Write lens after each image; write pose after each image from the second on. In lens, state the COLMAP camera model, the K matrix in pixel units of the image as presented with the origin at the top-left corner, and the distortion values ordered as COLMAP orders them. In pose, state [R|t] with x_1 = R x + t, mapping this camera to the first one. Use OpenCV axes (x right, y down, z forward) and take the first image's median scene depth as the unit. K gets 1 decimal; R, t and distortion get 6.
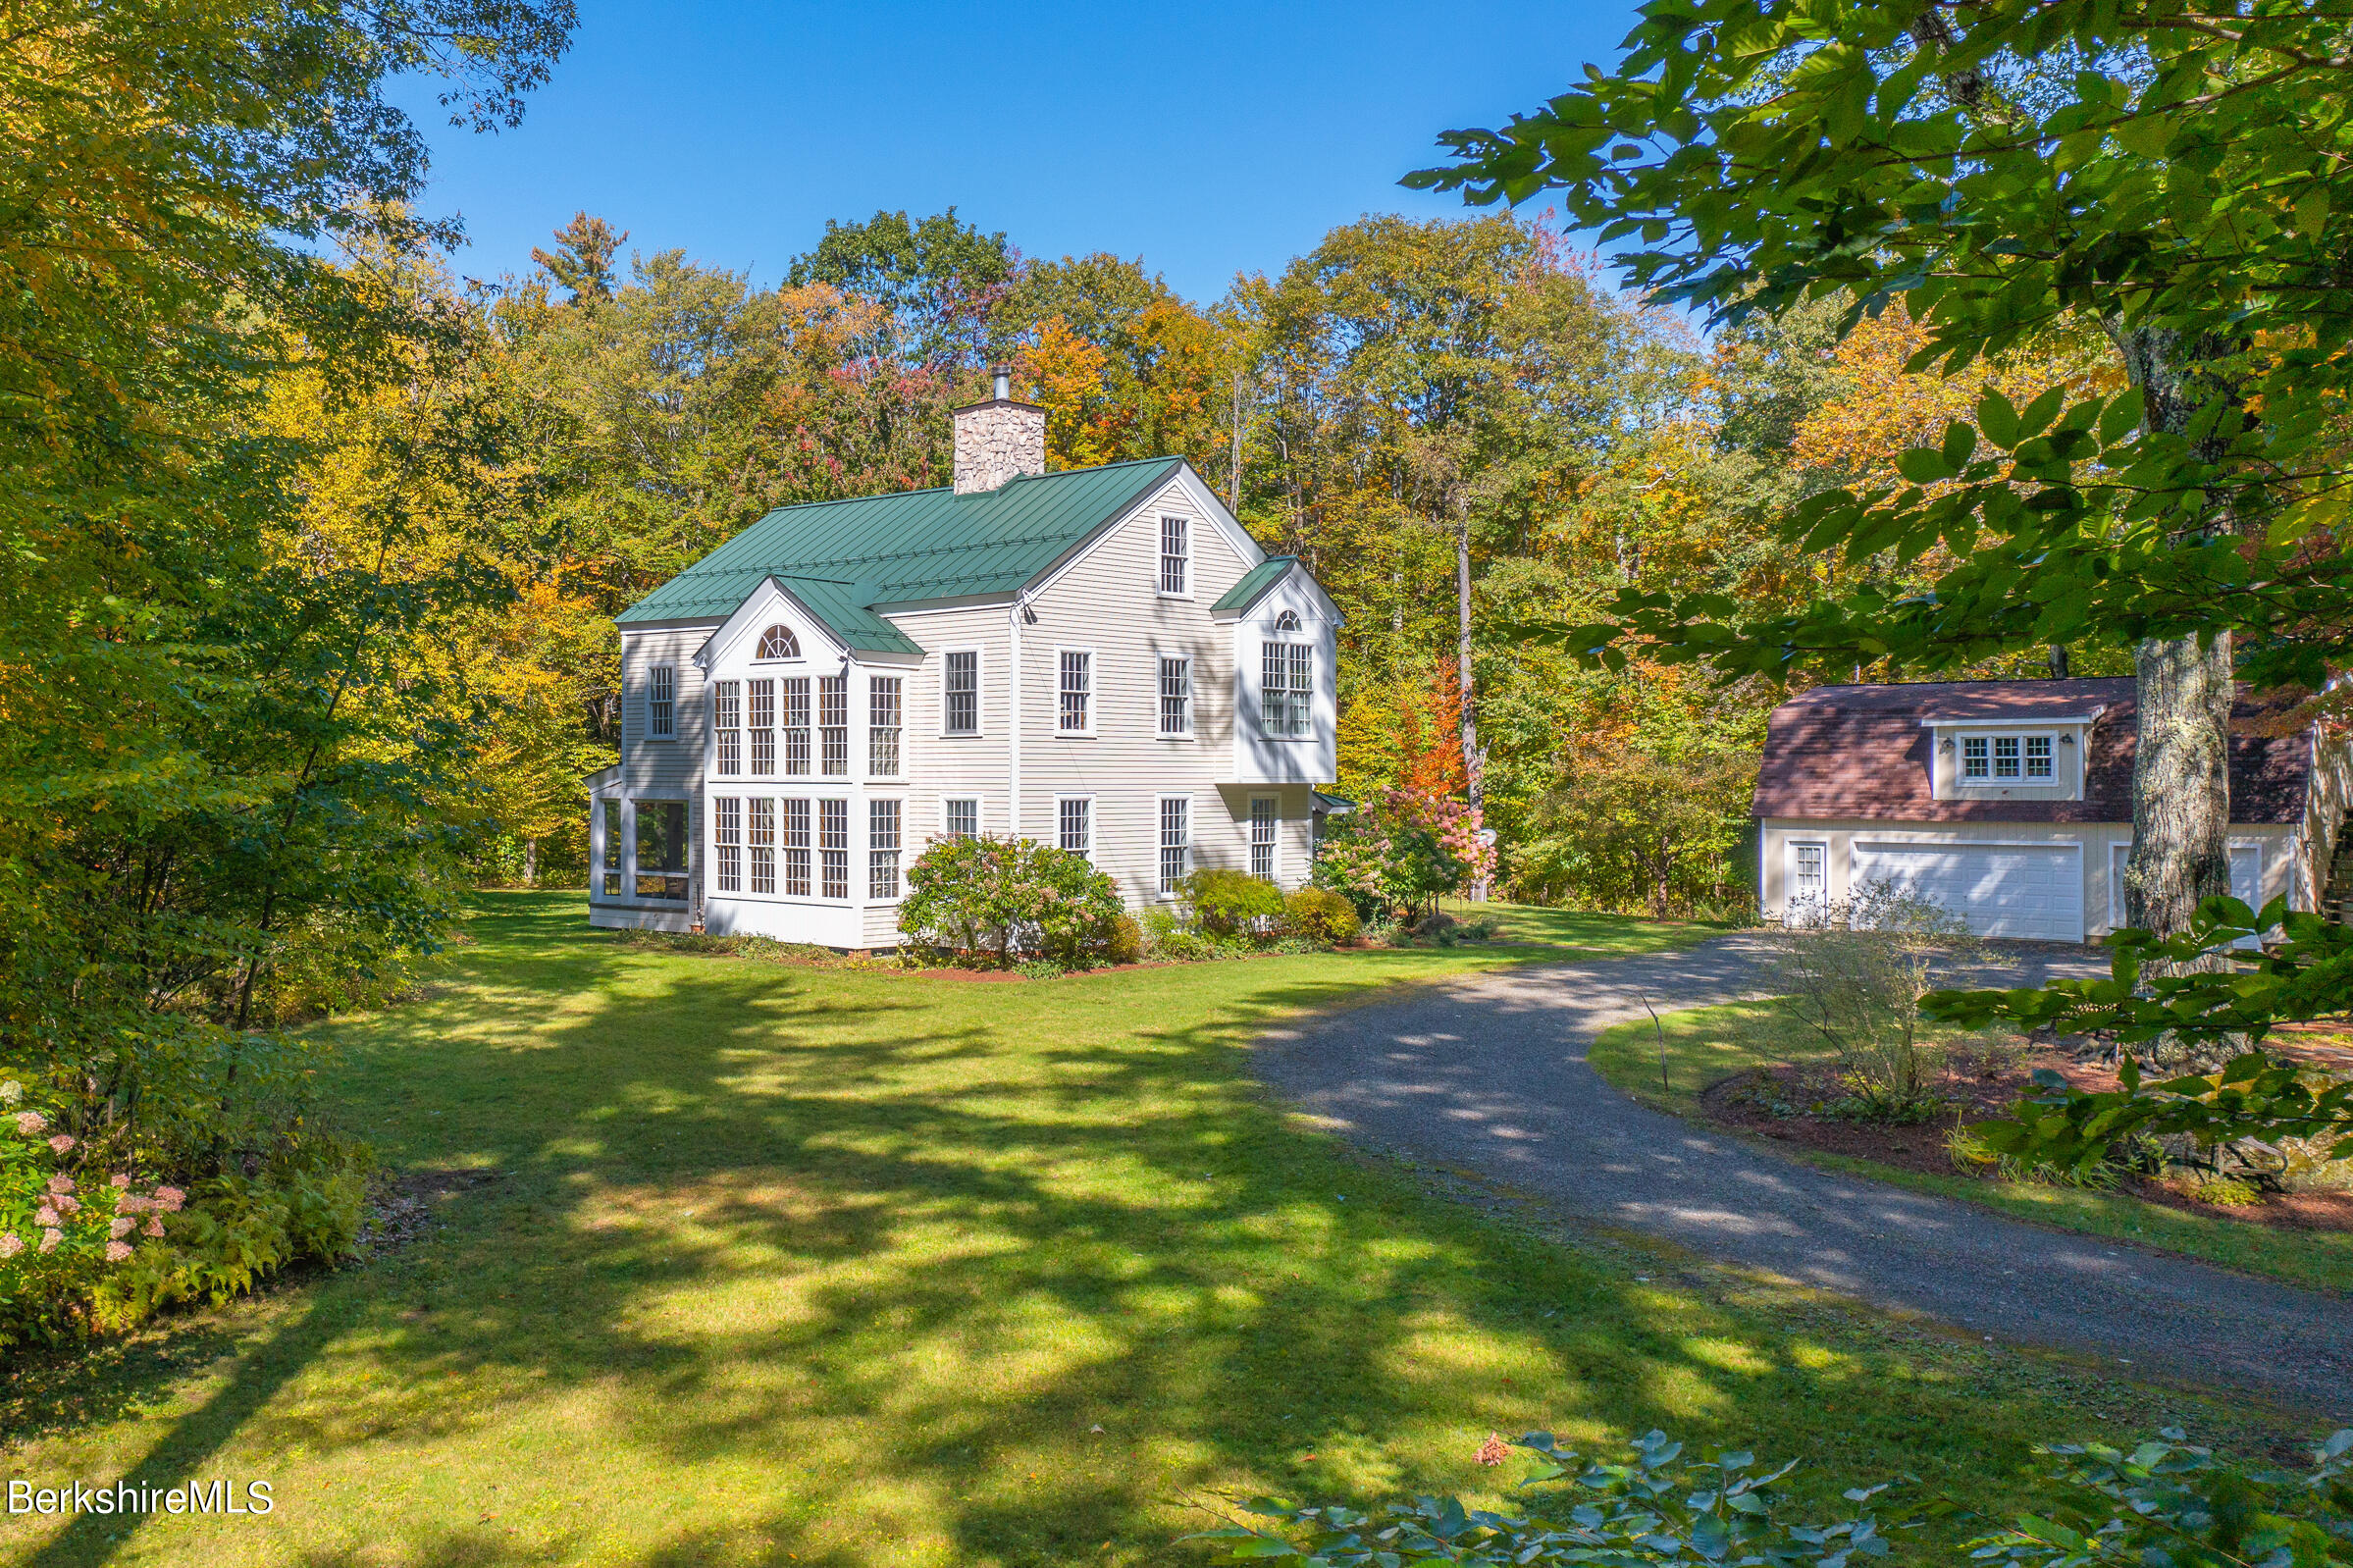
lens RADIAL K [[2748.4, 0, 1176.5], [0, 2748.4, 784.0], [0, 0, 1]] dist [-0.004805, -0.010199]
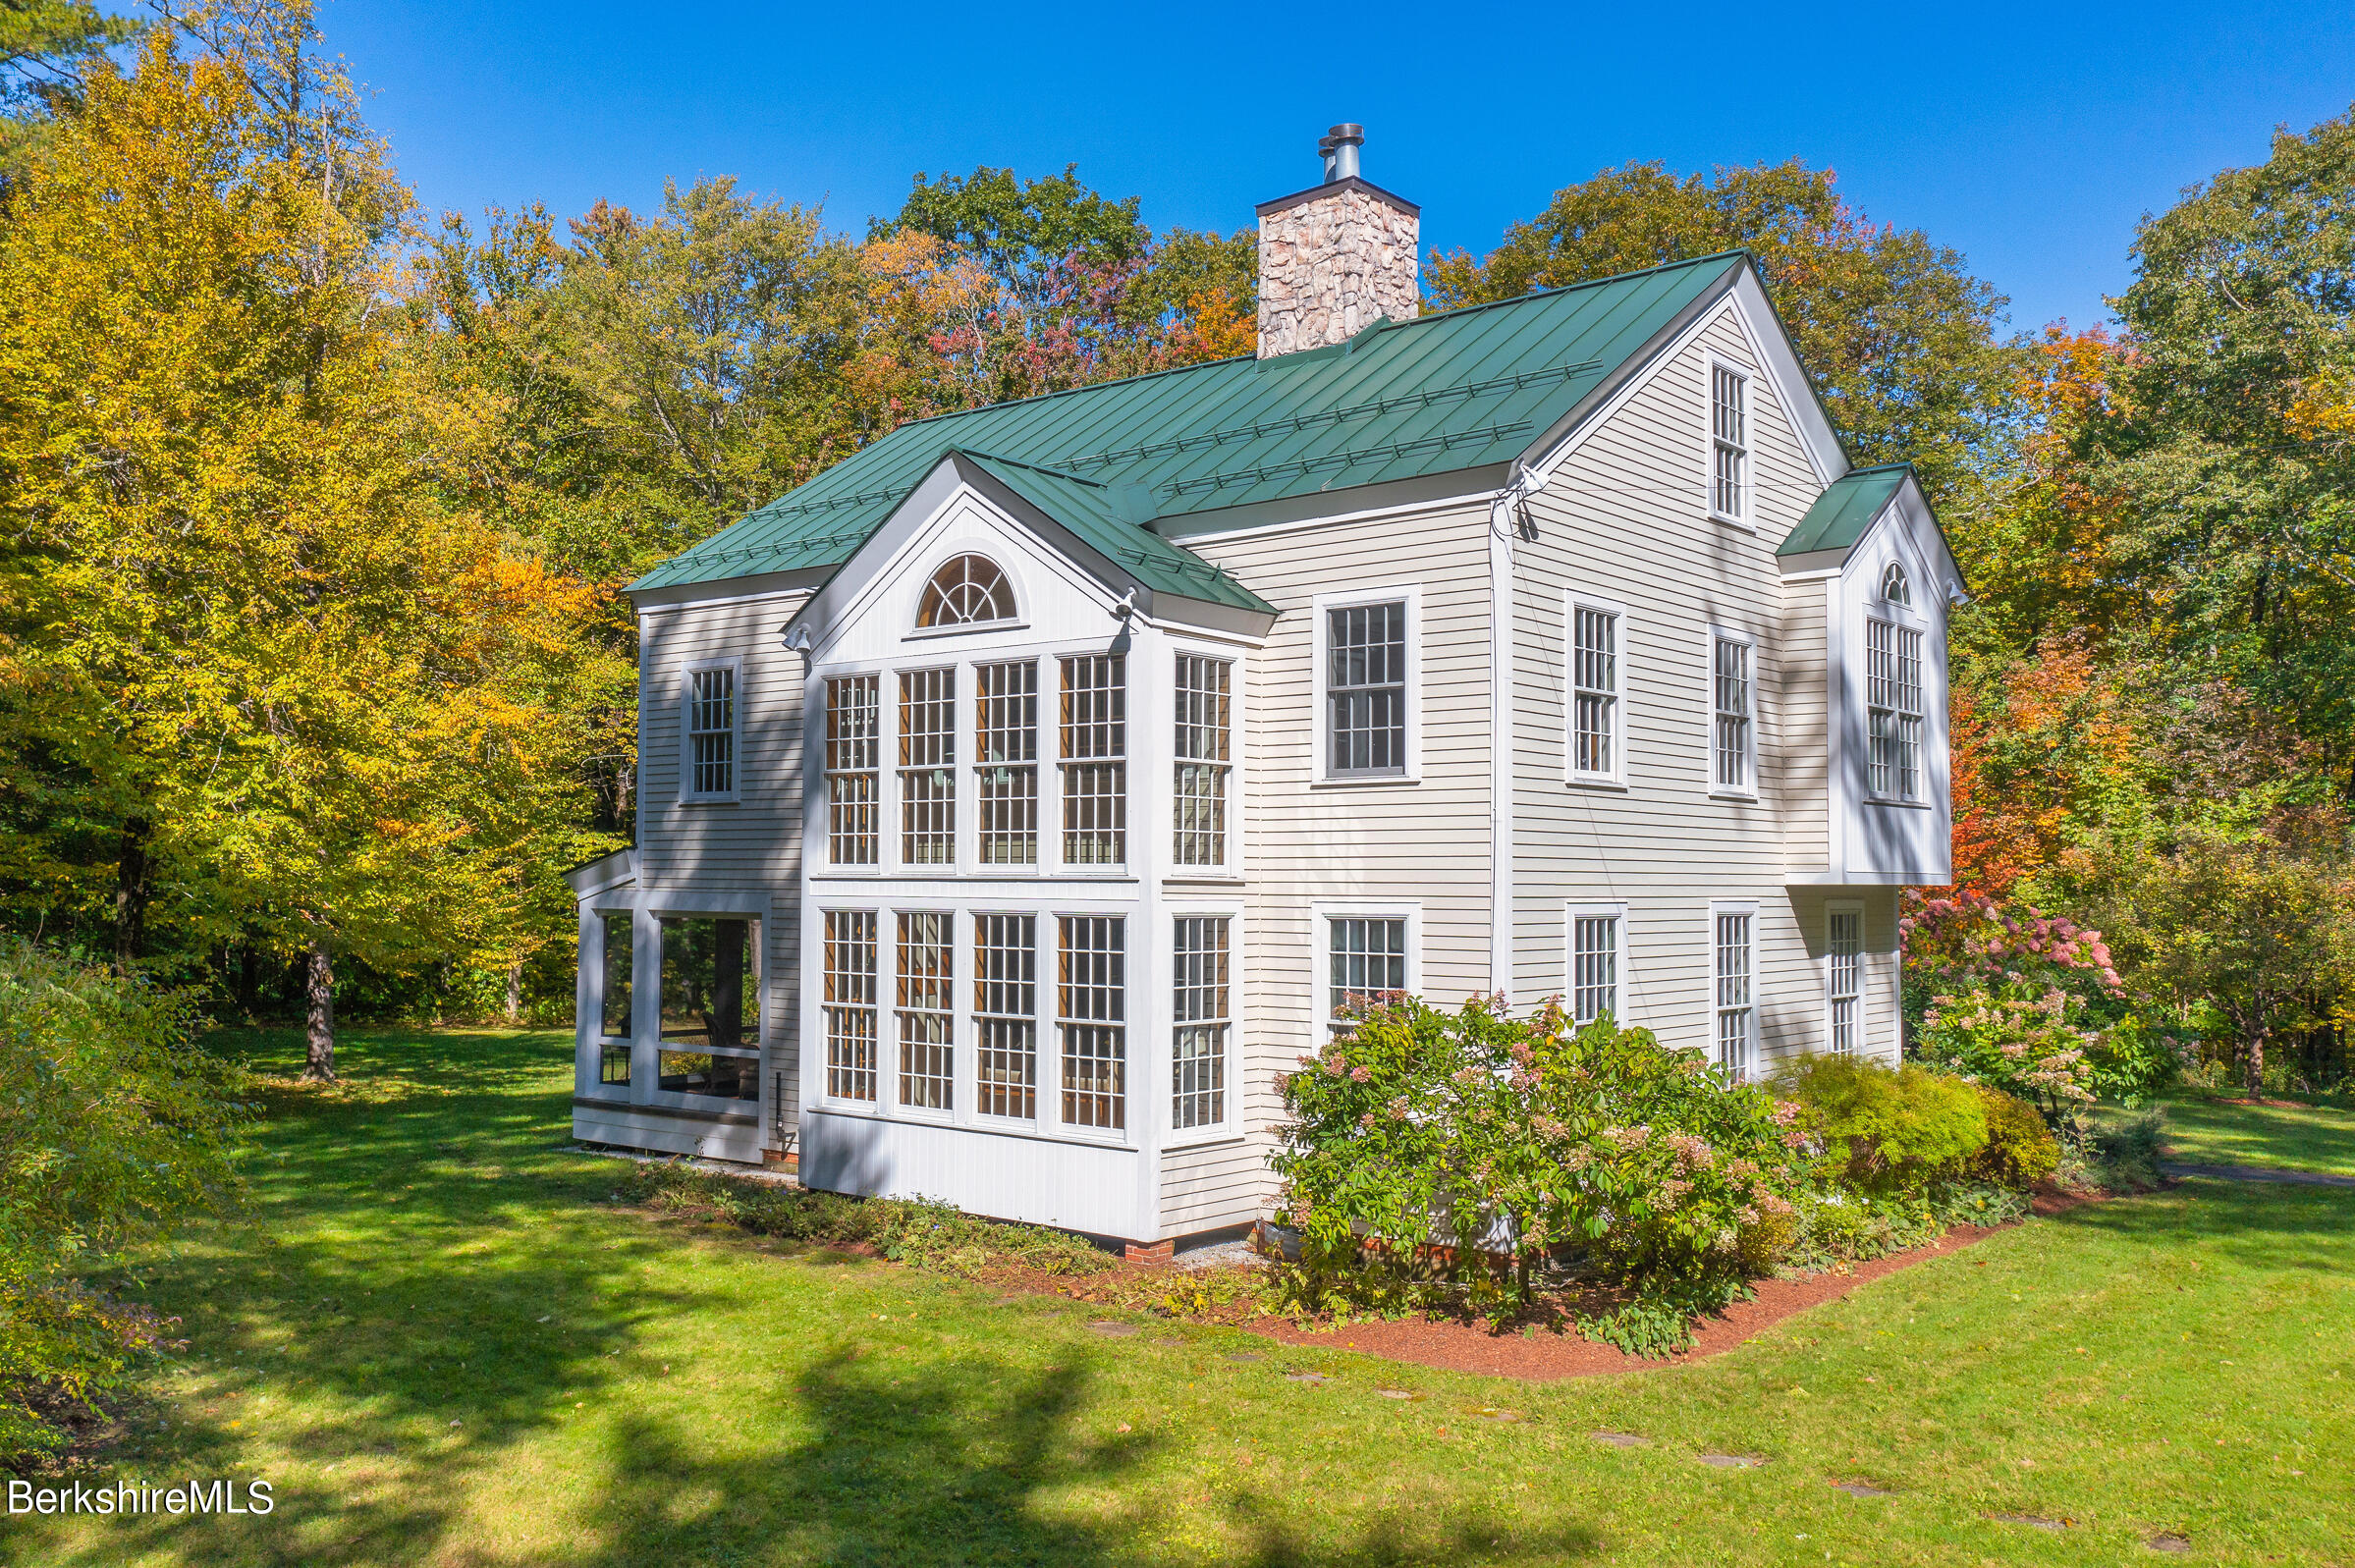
lens RADIAL K [[1953.0, 0, 1177.5], [0, 1953.0, 784.0], [0, 0, 1]] dist [0.005306, 0.003867]
pose [[0.997775, 0.005127, 0.066472, -0.129585], [-0.001491, 0.998506, -0.054629, 0.001386], [-0.066653, 0.054409, 0.996292, 0.650493]]
